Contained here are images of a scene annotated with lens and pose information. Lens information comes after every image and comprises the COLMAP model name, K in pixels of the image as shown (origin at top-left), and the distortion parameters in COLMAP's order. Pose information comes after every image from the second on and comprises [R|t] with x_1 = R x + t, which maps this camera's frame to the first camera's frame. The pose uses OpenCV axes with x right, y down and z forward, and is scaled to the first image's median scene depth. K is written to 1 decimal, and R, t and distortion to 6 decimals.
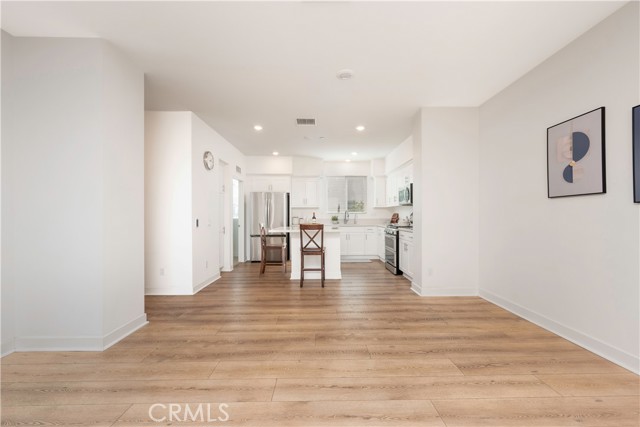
lens RADIAL K [[255.3, 0, 323.9], [0, 255.3, 215.6], [0, 0, 1]] dist [-0.000690, -0.000138]
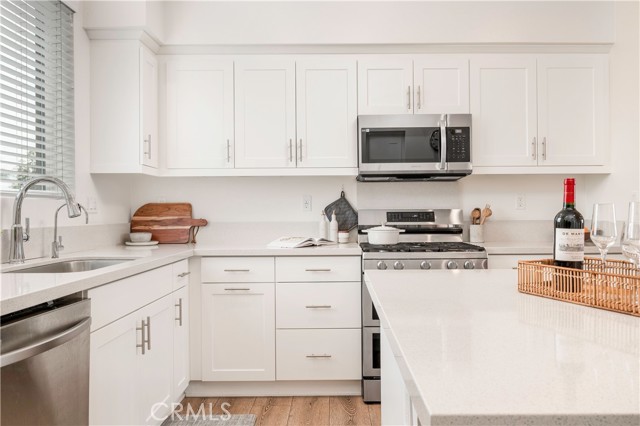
lens RADIAL K [[488.9, 0, 335.3], [0, 488.9, 212.6], [0, 0, 1]] dist [0.002328, 0.001325]
pose [[0.022366, 0.005480, 0.999735, -0.493235], [0.004480, 0.999974, -0.005582, 0.010117], [-0.999740, 0.004603, 0.022341, 1.859062]]
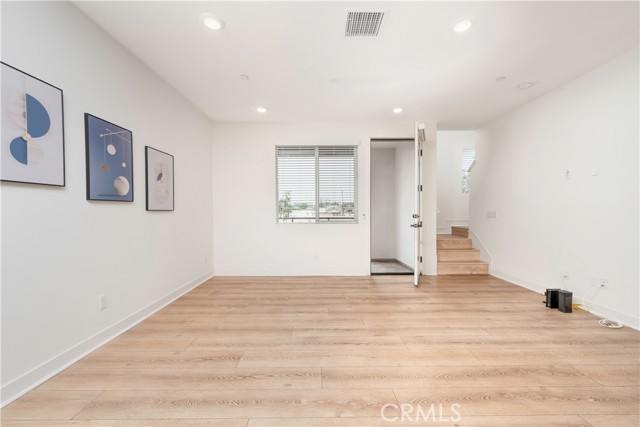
lens RADIAL K [[255.3, 0, 323.9], [0, 255.3, 215.6], [0, 0, 1]] dist [-0.000690, -0.000138]
pose [[-0.999973, 0.006367, 0.003689, 0.110827], [0.006417, 0.999888, 0.013546, 0.005830], [-0.003603, 0.013570, -0.999901, 1.238389]]
